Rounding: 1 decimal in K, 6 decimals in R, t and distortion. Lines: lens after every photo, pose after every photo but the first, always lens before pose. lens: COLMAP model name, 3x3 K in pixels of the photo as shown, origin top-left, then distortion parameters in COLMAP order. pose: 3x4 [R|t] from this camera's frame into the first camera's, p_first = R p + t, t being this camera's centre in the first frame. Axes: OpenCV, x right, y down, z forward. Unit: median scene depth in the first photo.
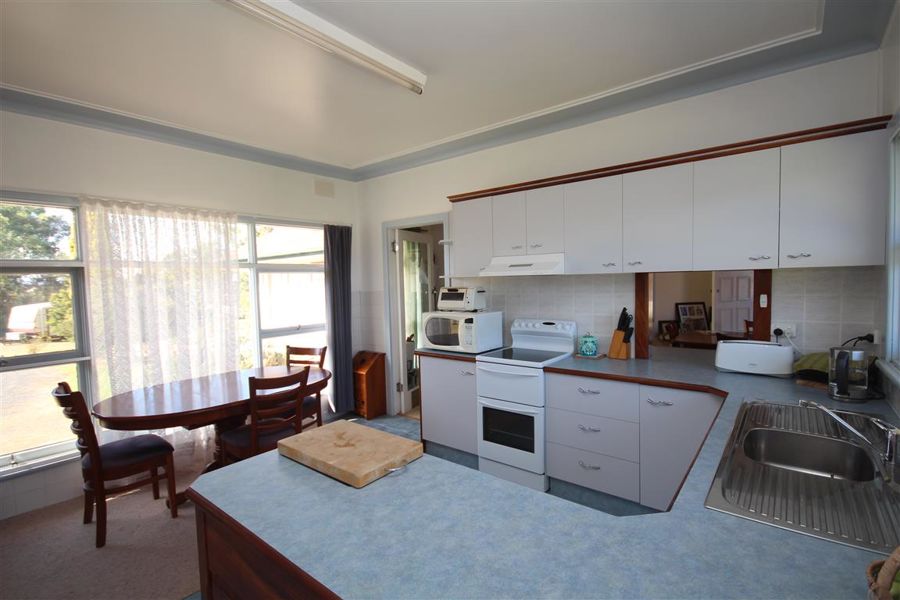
lens RADIAL K [[424.2, 0, 454.3], [0, 424.2, 304.3], [0, 0, 1]] dist [-0.003709, -0.000856]
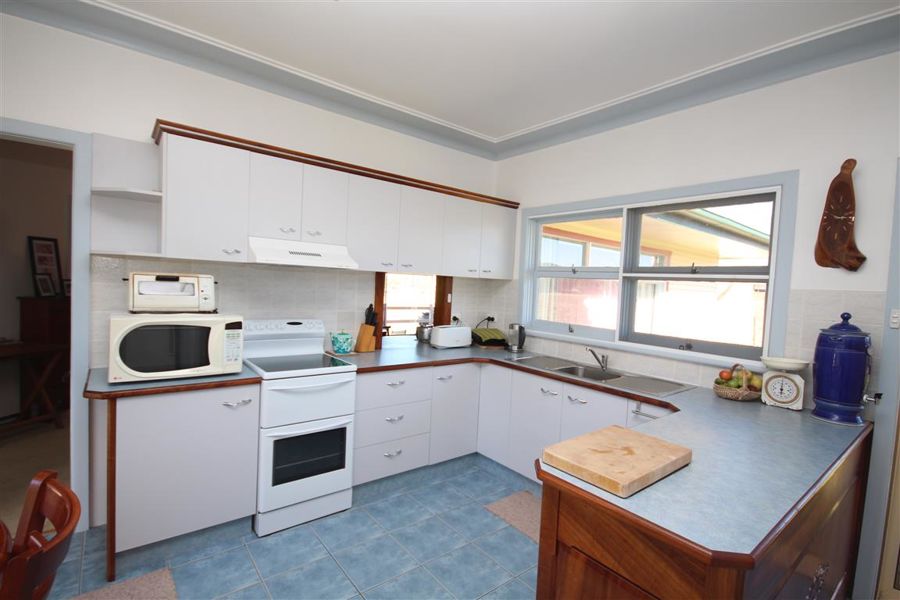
lens RADIAL K [[424.2, 0, 453.8], [0, 424.2, 300.6], [0, 0, 1]] dist [-0.003709, -0.000856]
pose [[0.213169, -0.004906, 0.977003, -0.615412], [-0.000297, 0.999987, 0.005086, -0.005450], [-0.977015, -0.001374, 0.213165, 0.569844]]
